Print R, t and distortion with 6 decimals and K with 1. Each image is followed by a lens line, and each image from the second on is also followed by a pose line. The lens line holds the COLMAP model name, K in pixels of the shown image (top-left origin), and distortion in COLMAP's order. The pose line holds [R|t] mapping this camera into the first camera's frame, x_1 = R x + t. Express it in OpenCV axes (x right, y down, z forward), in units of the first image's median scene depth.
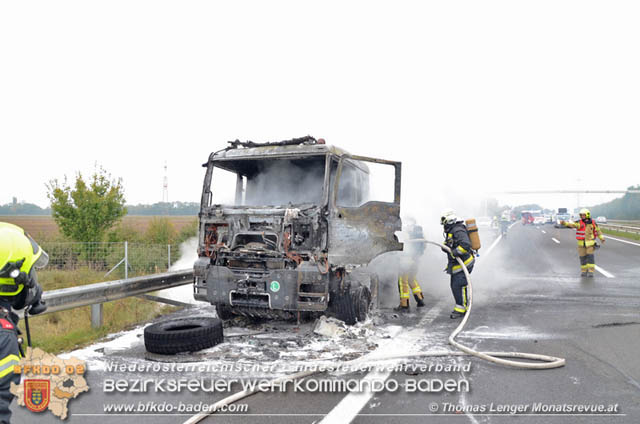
lens RADIAL K [[501.1, 0, 308.3], [0, 501.1, 219.6], [0, 0, 1]] dist [-0.059941, 0.011447]
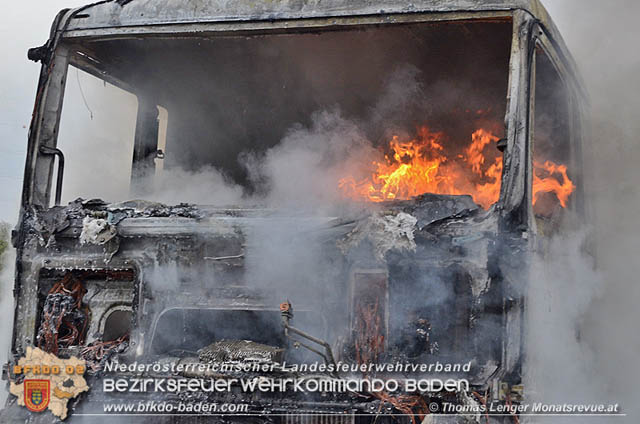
lens RADIAL K [[1312.6, 0, 320.8], [0, 1312.6, 213.9], [0, 0, 1]] dist [0.229001, 0.000000]
pose [[0.996728, 0.011471, 0.080016, -0.117124], [-0.008760, 0.999378, -0.034149, 0.000962], [-0.080358, 0.033336, 0.996208, 0.286948]]
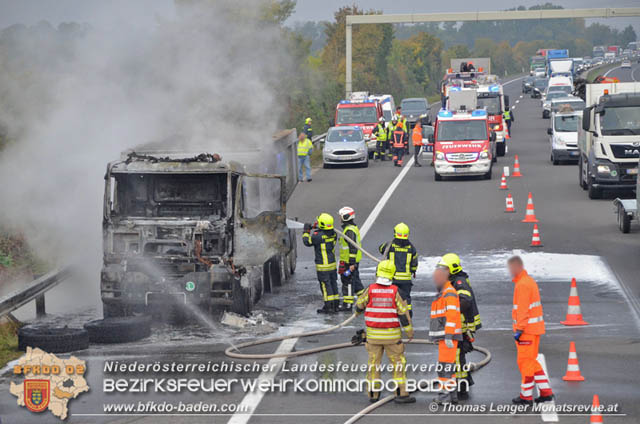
lens RADIAL K [[1935.3, 0, 319.2], [0, 1935.3, 215.2], [0, 0, 1]] dist [0.188341, 0.000000]
pose [[0.946128, -0.025953, 0.322750, -1.180651], [0.006858, 0.998165, 0.060160, -0.291432], [-0.323719, -0.054706, 0.944570, -3.231466]]
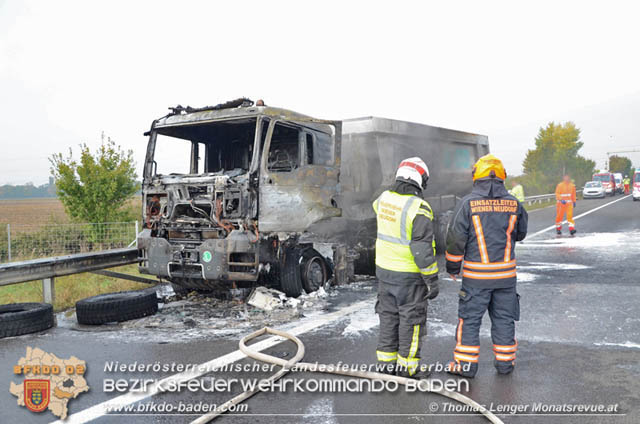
lens RADIAL K [[602.8, 0, 319.8], [0, 602.8, 215.0], [0, 0, 1]] dist [-0.069722, 0.000000]
pose [[0.992876, -0.025561, -0.116374, 0.269133], [0.029846, 0.998933, 0.035229, 0.017567], [0.115350, -0.038452, 0.992580, -0.118013]]
